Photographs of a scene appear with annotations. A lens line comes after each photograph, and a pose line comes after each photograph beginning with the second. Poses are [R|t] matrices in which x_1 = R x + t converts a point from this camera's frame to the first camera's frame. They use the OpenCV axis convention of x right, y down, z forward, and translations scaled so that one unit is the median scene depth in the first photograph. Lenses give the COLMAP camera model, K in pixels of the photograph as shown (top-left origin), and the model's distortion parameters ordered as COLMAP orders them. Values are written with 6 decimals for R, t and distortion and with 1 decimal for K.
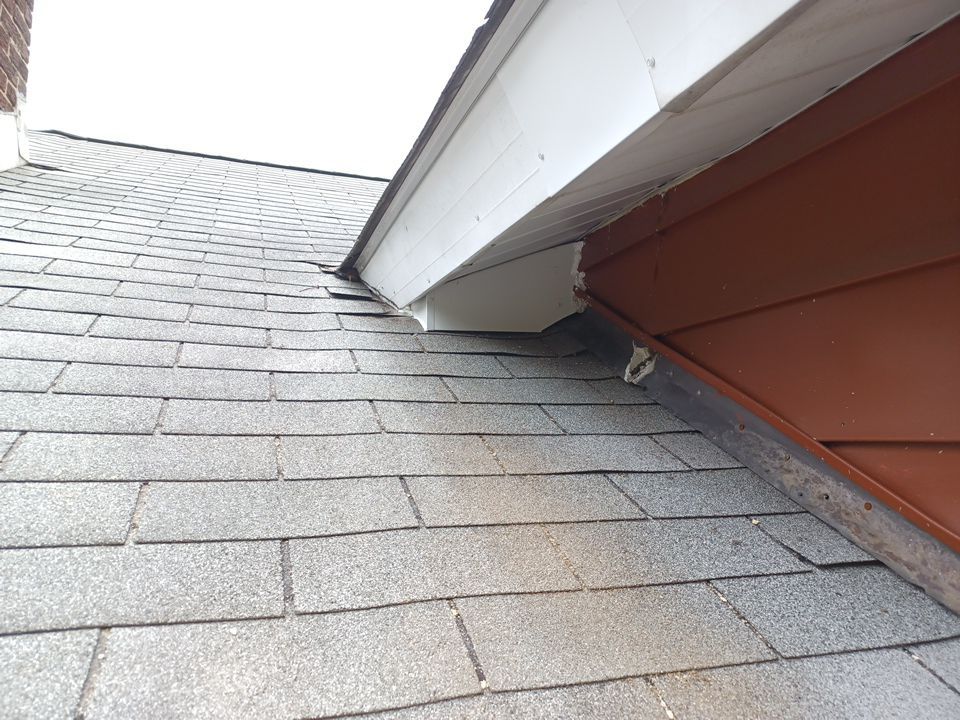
lens RADIAL K [[678.4, 0, 480.0], [0, 678.4, 360.0], [0, 0, 1]] dist [0.073678, 0.000298]
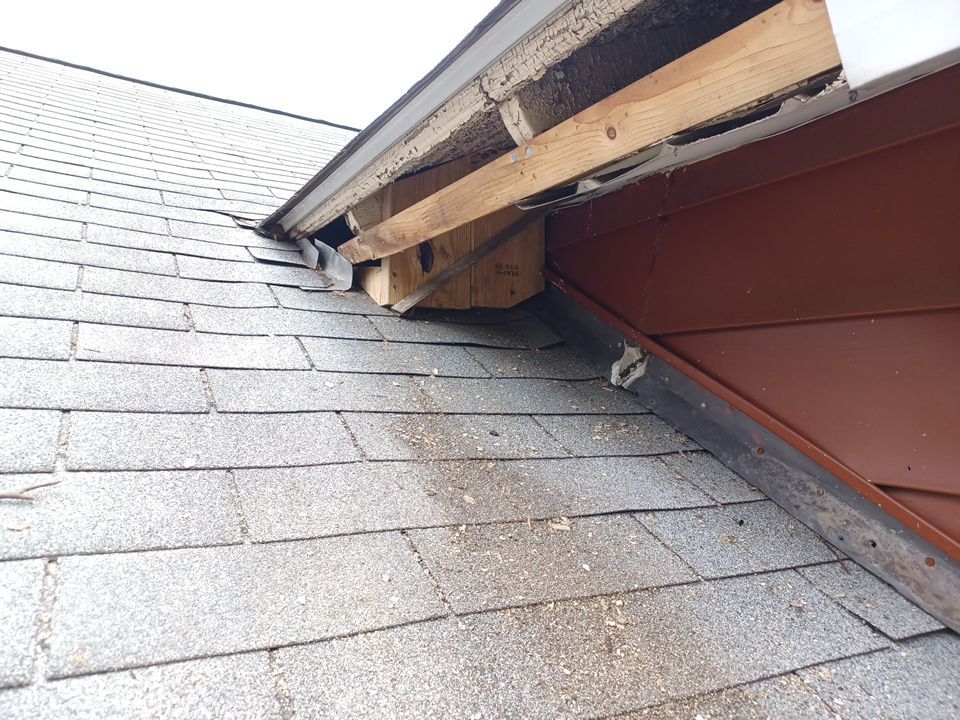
lens RADIAL K [[689.0, 0, 480.0], [0, 689.0, 360.0], [0, 0, 1]] dist [0.005453, 0.065676]
pose [[0.984952, 0.036947, 0.168832, -0.139247], [-0.048473, 0.996729, 0.064667, -0.063063], [-0.165891, -0.071878, 0.983521, 0.190095]]
